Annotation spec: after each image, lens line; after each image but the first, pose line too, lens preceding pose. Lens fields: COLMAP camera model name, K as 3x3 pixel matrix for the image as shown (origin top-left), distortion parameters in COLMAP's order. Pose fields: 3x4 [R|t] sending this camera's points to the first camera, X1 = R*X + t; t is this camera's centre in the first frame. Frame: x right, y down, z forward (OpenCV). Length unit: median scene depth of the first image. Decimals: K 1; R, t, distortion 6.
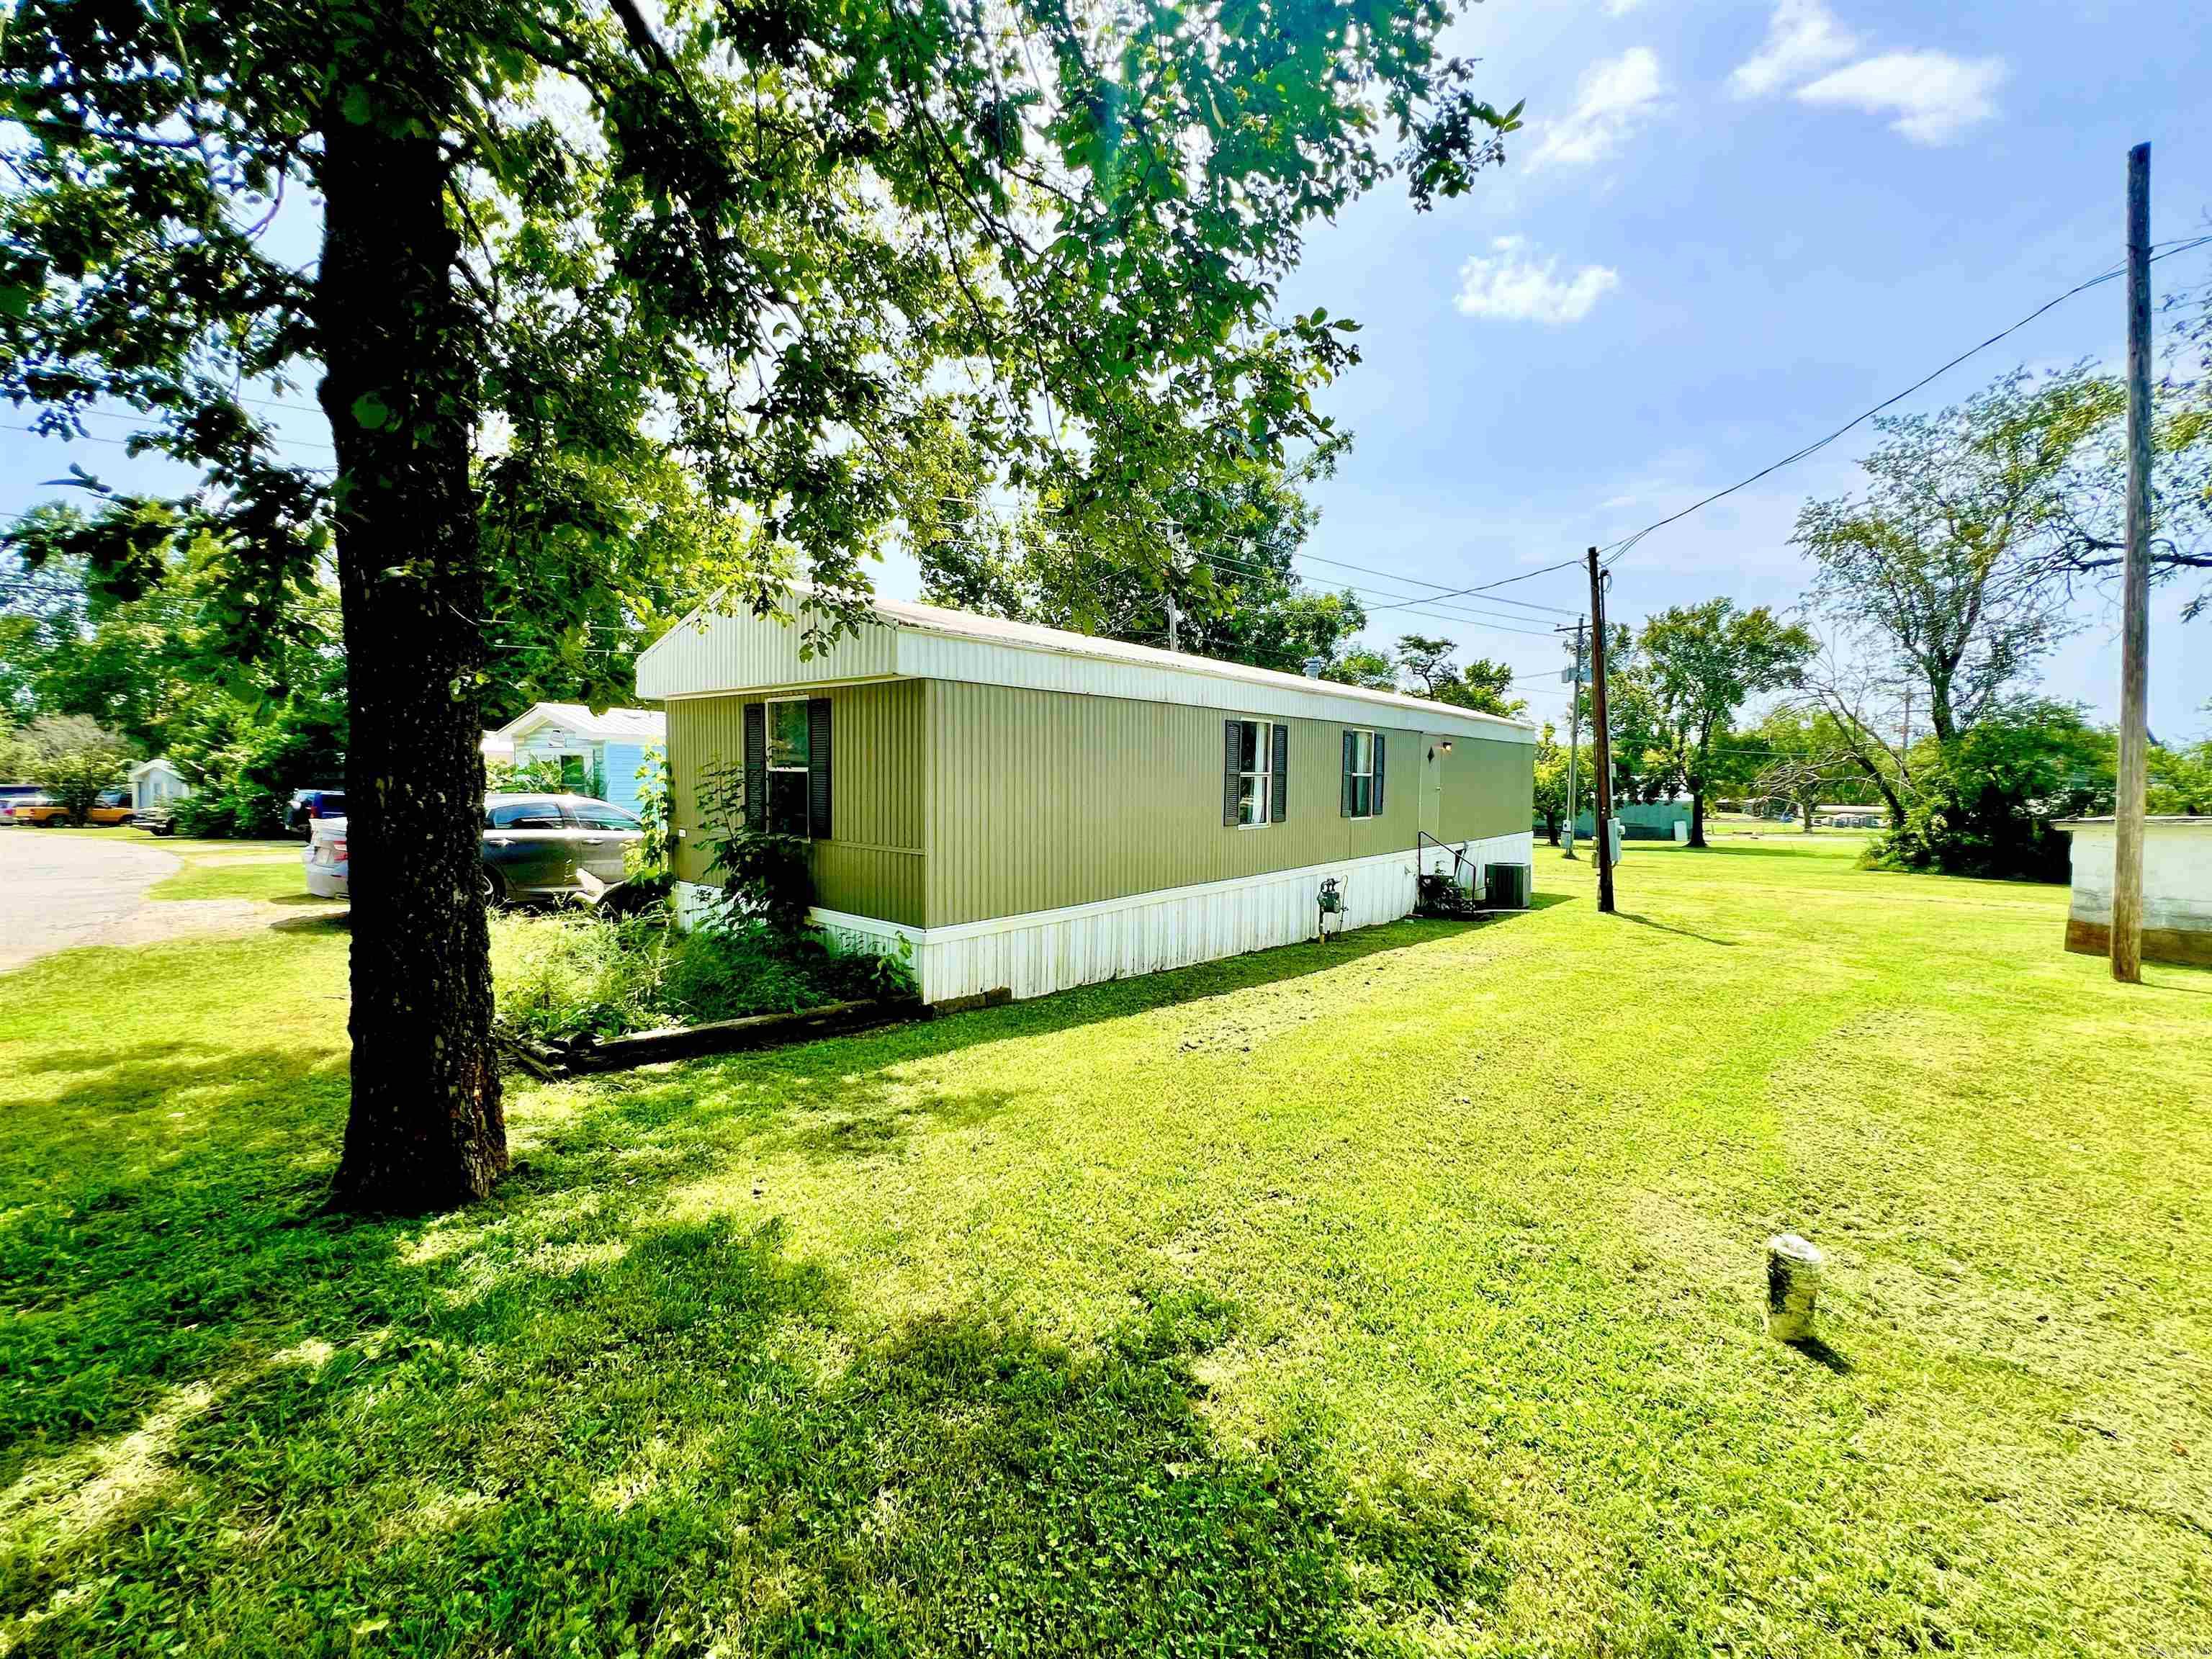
lens RADIAL K [[896.7, 0, 1106.0], [0, 896.7, 829.5], [0, 0, 1]] dist [-0.000267, 0.000001]
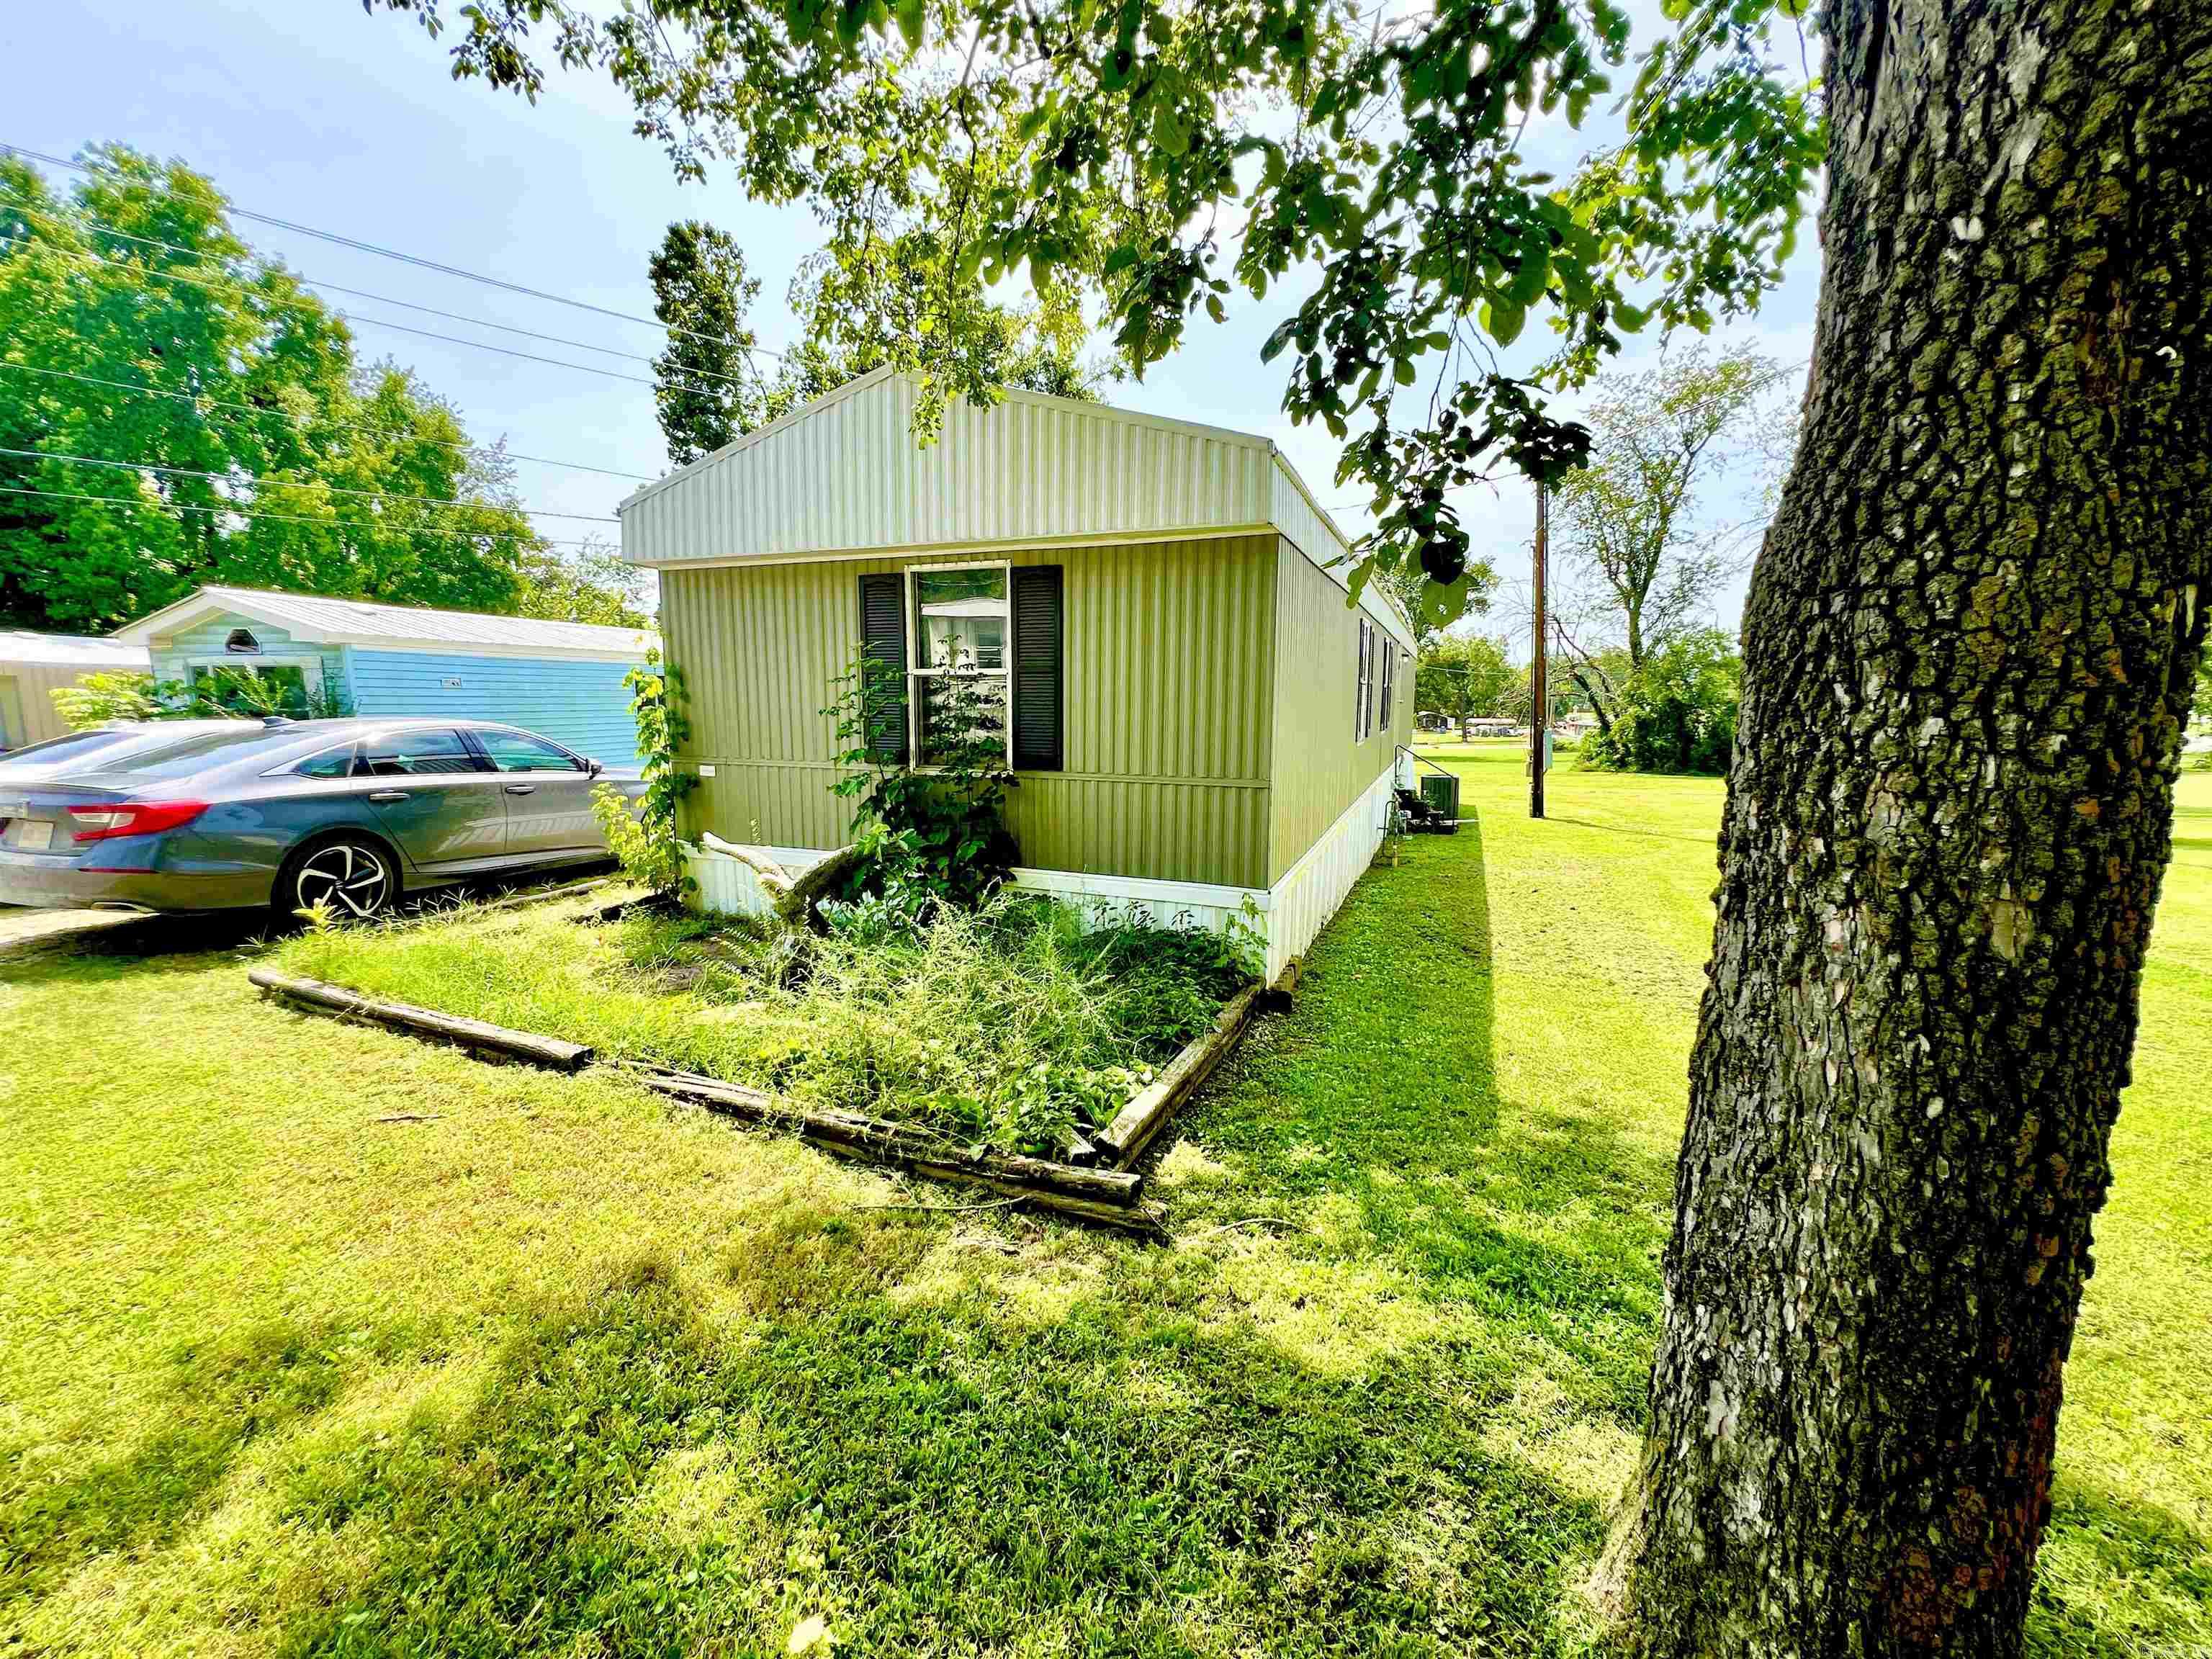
lens RADIAL K [[896.7, 0, 1106.0], [0, 896.7, 829.5], [0, 0, 1]] dist [-0.000267, 0.000001]
pose [[0.951279, -0.052661, 0.303801, -0.107914], [0.026333, 0.995583, 0.090120, -0.001339], [-0.307204, -0.077729, 0.948464, 0.071960]]
